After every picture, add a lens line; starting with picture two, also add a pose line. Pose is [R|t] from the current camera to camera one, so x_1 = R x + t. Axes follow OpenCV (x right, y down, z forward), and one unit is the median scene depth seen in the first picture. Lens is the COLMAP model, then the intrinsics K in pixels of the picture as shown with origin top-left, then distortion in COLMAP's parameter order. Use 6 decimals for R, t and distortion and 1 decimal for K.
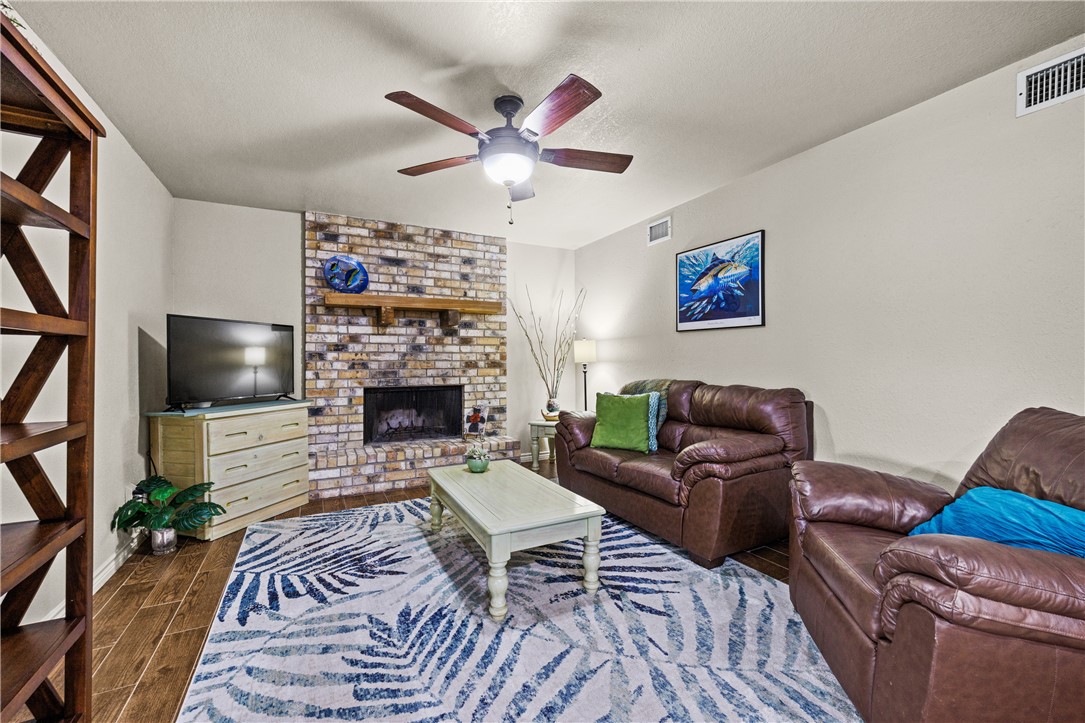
lens RADIAL K [[441.1, 0, 544.3], [0, 441.1, 358.2], [0, 0, 1]] dist [0.000252, 0.000004]
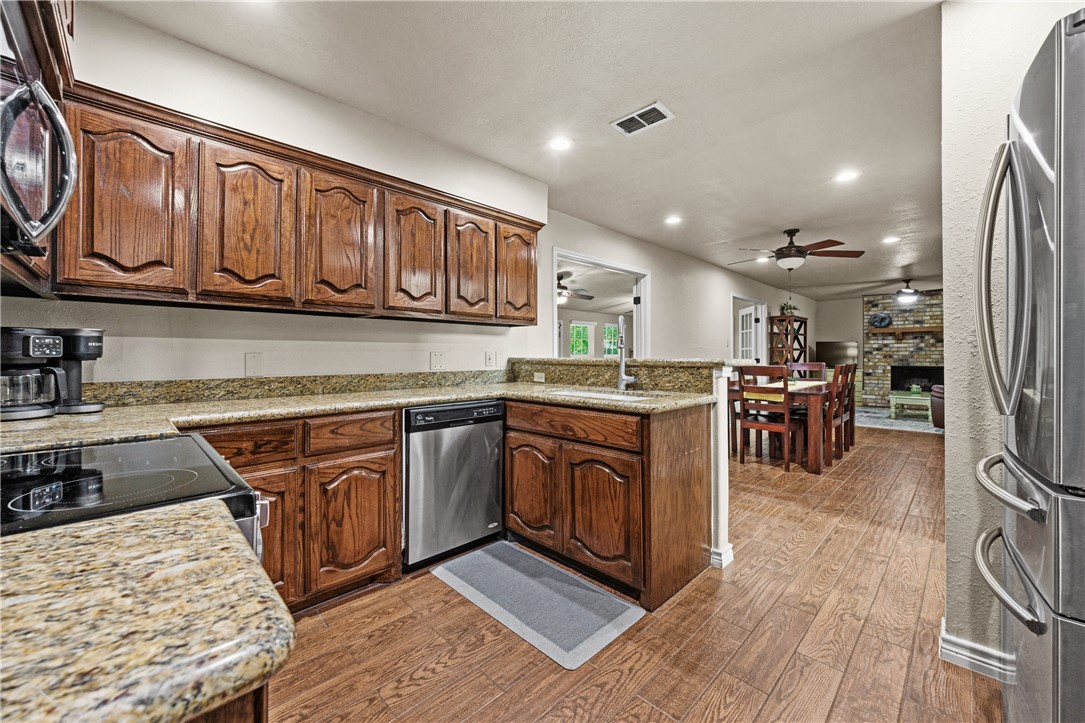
lens RADIAL K [[434.8, 0, 521.2], [0, 434.8, 356.3], [0, 0, 1]] dist [-0.006723, -0.001014]
pose [[0.274001, 0.003395, -0.961723, 1.189390], [0.004082, 0.999981, 0.004693, -0.003648], [0.961721, -0.005212, 0.273982, -1.438965]]
